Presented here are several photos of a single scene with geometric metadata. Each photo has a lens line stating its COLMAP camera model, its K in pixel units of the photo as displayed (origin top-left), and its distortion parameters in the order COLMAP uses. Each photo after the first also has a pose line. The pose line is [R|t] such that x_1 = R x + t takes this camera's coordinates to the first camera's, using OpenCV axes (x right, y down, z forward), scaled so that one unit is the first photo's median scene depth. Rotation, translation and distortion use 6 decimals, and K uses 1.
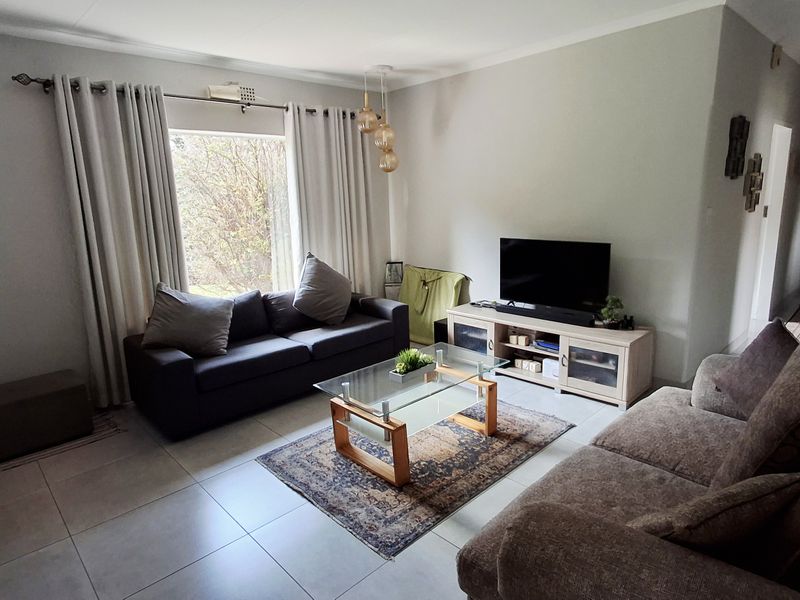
lens RADIAL K [[490.5, 0, 400.0], [0, 490.5, 300.0], [0, 0, 1]] dist [-0.000512, 0.000702]
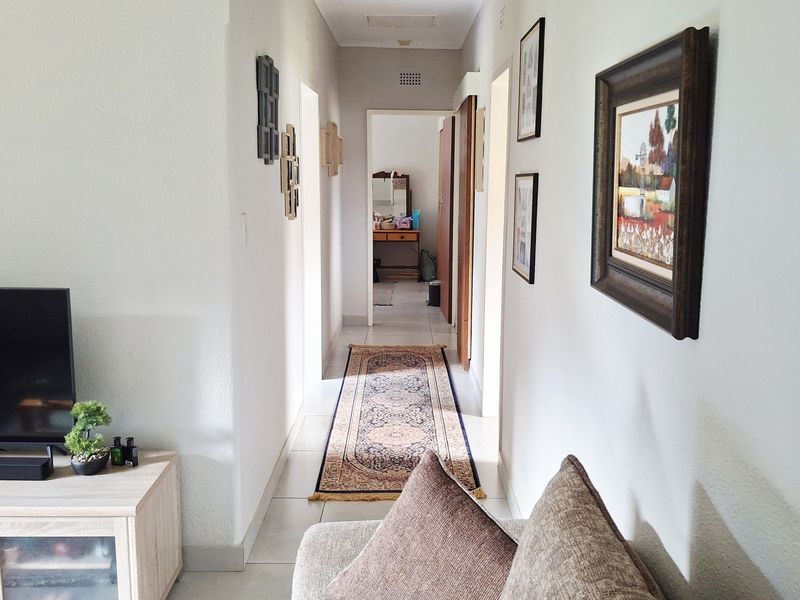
lens RADIAL K [[753.1, 0, 400.0], [0, 753.1, 300.0], [0, 0, 1]] dist [0.009137, 0.011464]
pose [[0.684490, -0.081878, 0.724410, 0.130280], [0.120929, 0.992659, -0.002067, -0.067025], [-0.718923, 0.089018, 0.689366, 0.290787]]
